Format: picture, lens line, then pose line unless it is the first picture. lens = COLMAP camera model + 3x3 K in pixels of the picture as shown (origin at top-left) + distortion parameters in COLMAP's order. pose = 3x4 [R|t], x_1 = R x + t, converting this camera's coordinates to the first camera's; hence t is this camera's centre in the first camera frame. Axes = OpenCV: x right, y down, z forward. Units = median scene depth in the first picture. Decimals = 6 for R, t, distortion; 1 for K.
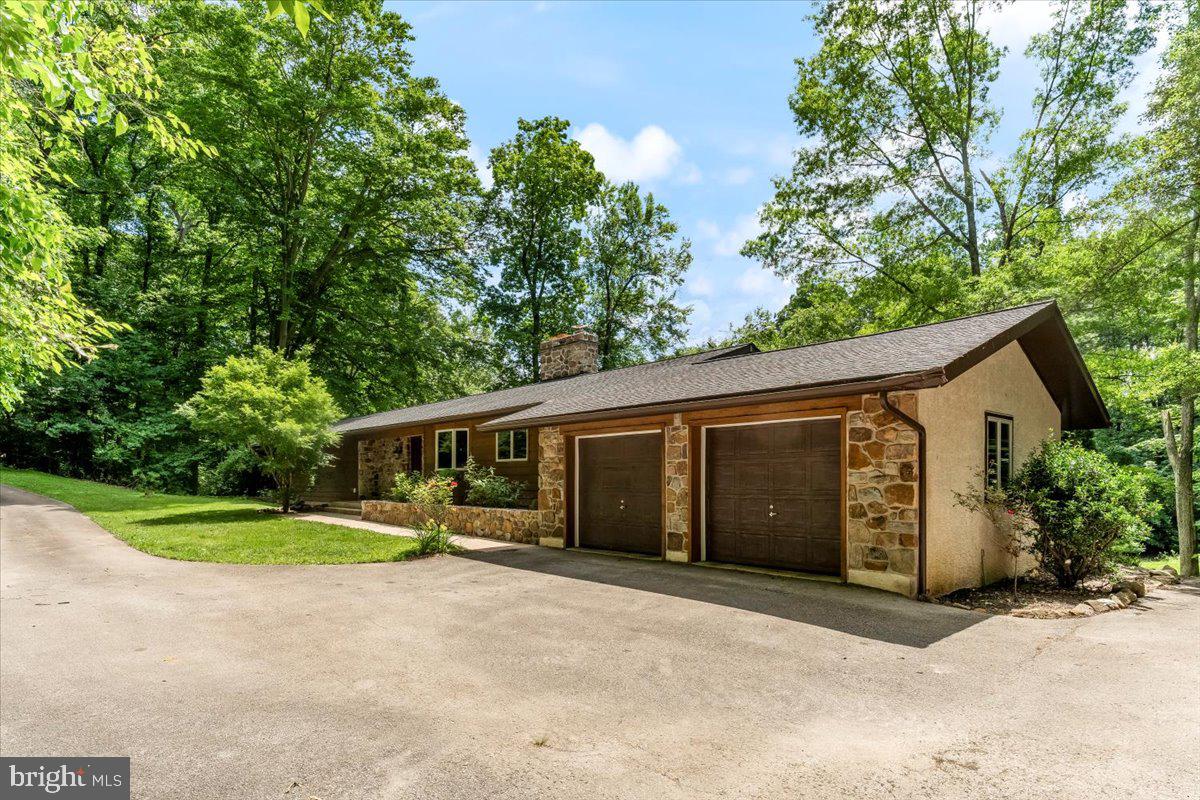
lens RADIAL K [[622.8, 0, 598.7], [0, 622.8, 459.3], [0, 0, 1]] dist [0.001655, 0.000573]
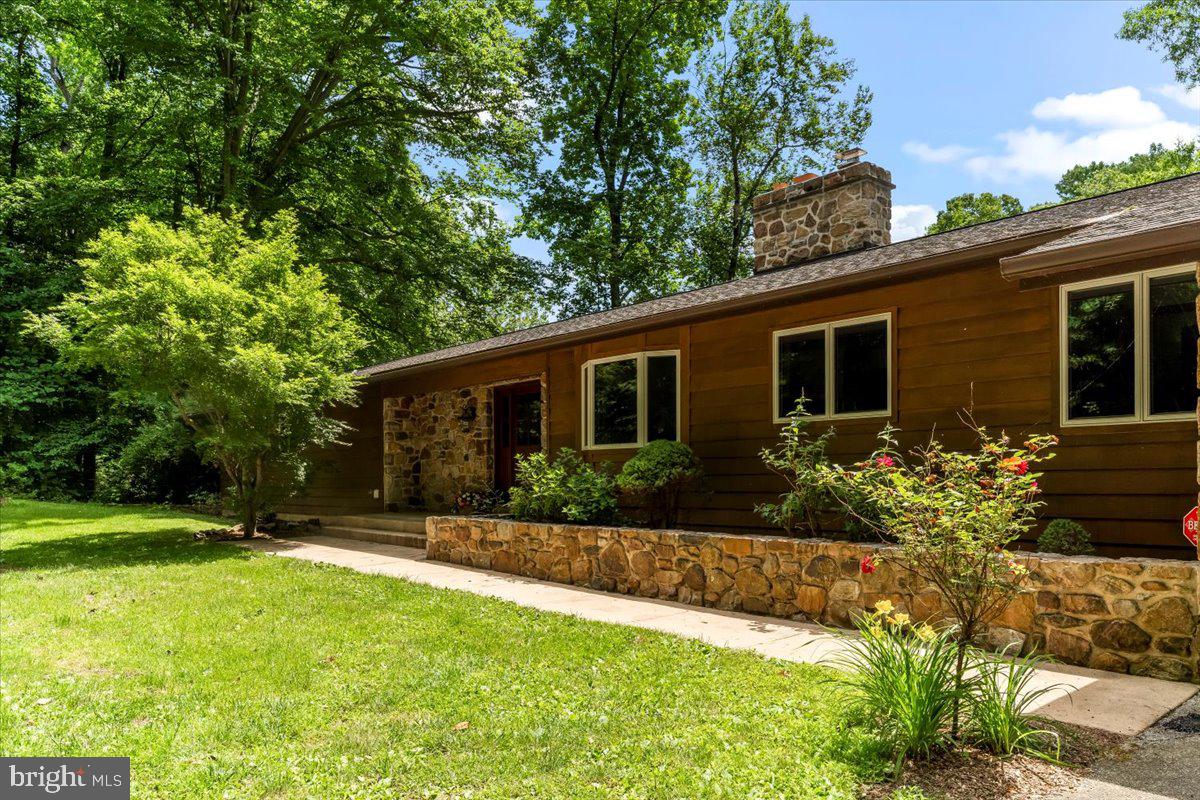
lens RADIAL K [[811.3, 0, 600.9], [0, 811.3, 464.8], [0, 0, 1]] dist [-0.004723, -0.006245]
pose [[0.999765, -0.001874, -0.021579, -0.175889], [0.002180, 0.999897, 0.014158, 0.015290], [0.021550, -0.014202, 0.999667, 0.303540]]
